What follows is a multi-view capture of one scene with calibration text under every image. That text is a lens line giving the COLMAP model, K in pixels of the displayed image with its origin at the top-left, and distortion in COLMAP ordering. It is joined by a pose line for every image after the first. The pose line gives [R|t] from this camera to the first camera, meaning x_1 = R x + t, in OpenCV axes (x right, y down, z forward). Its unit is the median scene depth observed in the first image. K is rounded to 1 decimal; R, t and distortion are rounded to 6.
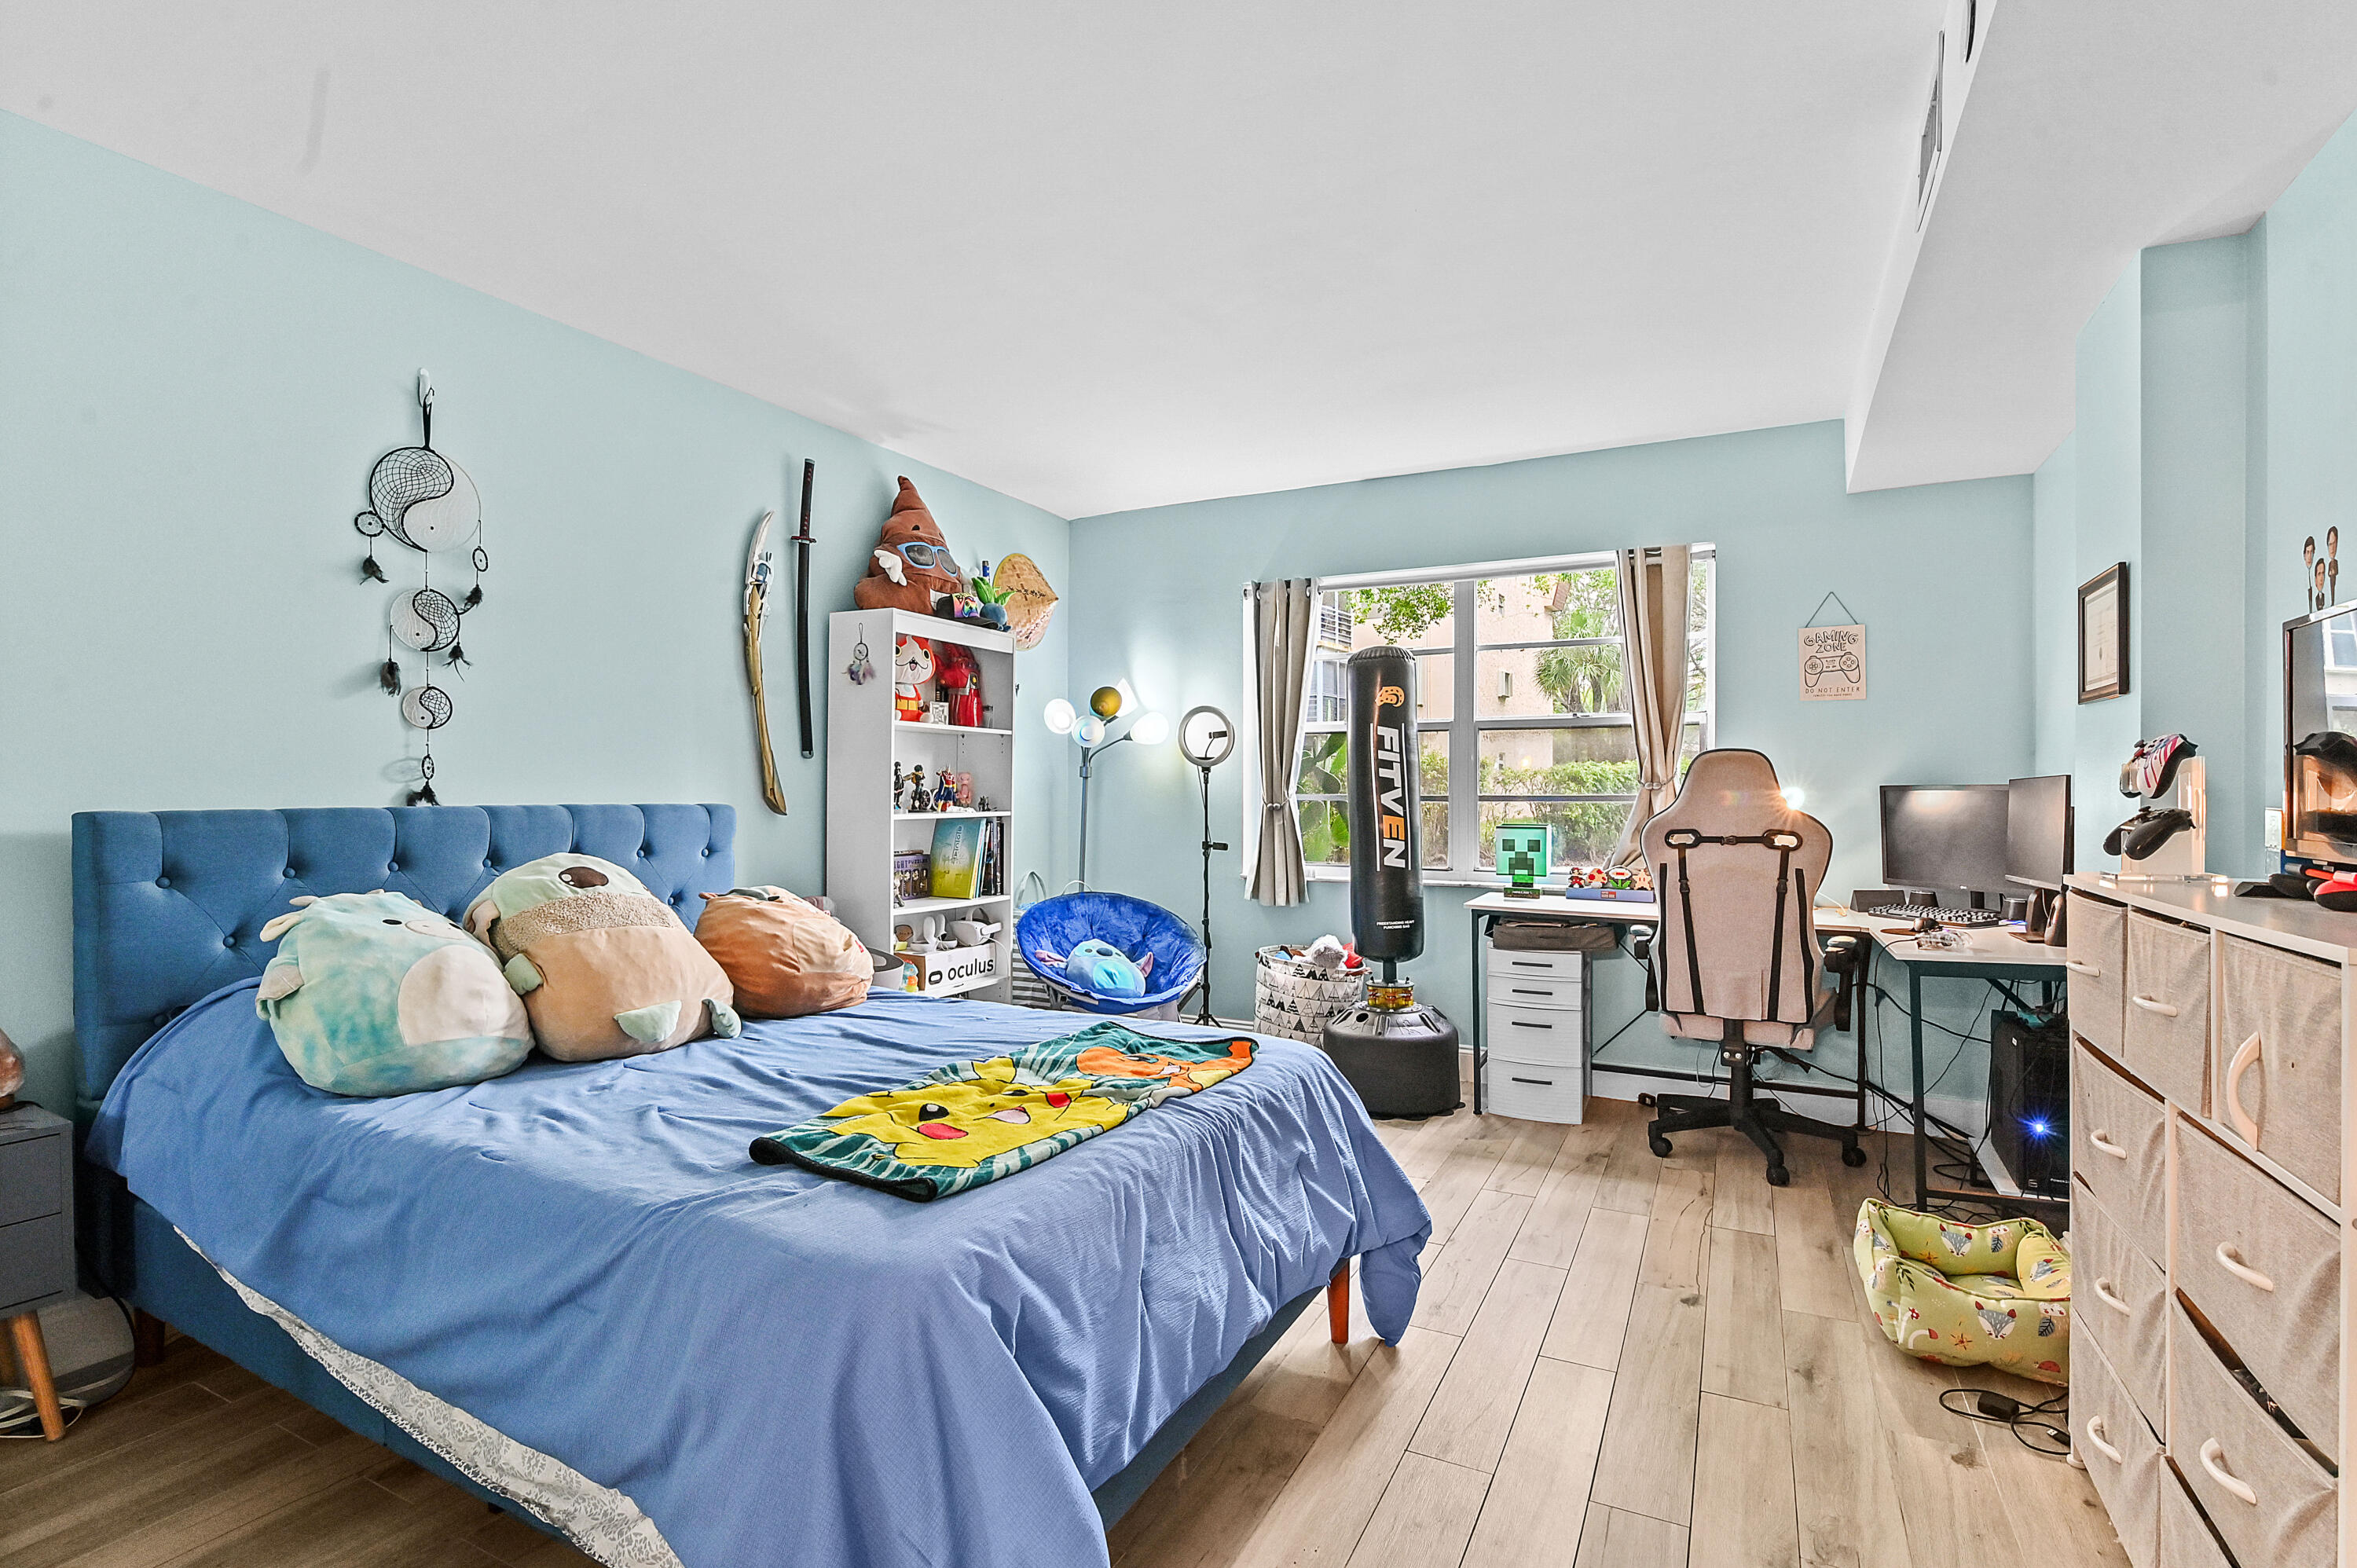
lens RADIAL K [[1112.1, 0, 1152.3], [0, 1112.1, 755.2], [0, 0, 1]] dist [-0.012409, -0.000078]
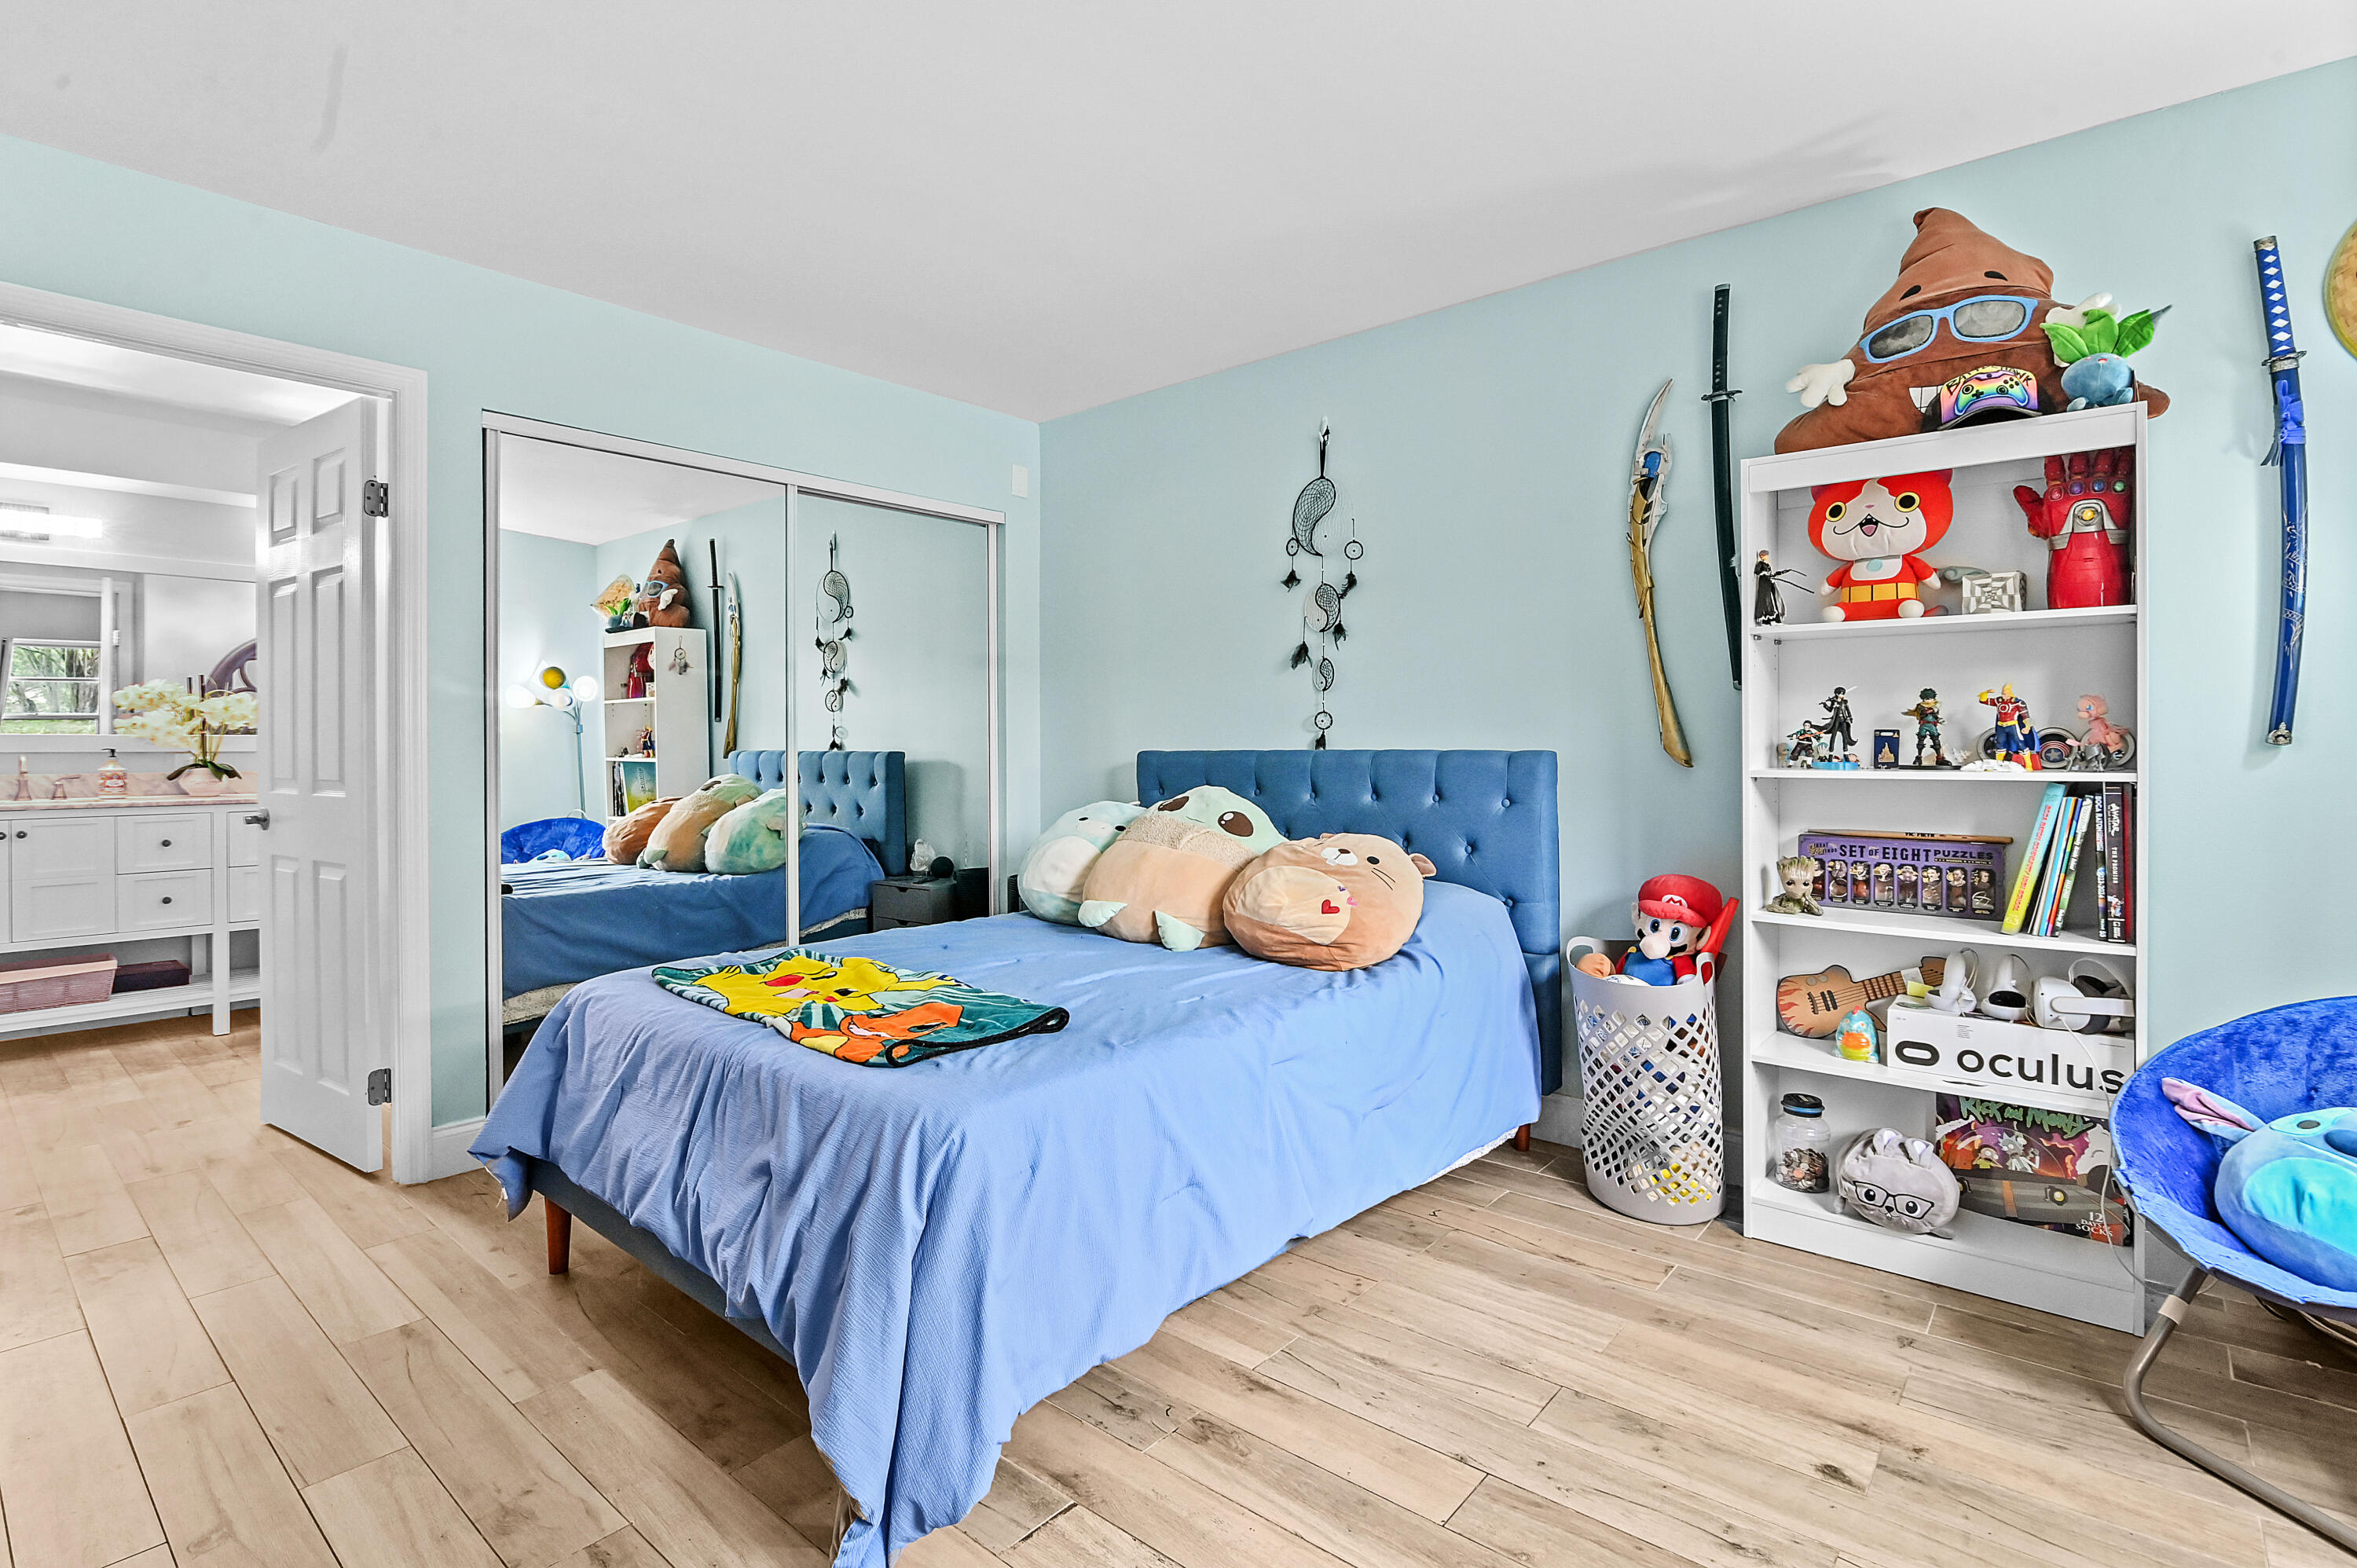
lens RADIAL K [[1133.6, 0, 1179.3], [0, 1133.6, 744.6], [0, 0, 1]] dist [-0.023703, -0.000091]
pose [[-0.213297, -0.010637, -0.976929, 0.510253], [0.025688, 0.999534, -0.016492, 0.042330], [0.976650, -0.028613, -0.212924, 0.829931]]
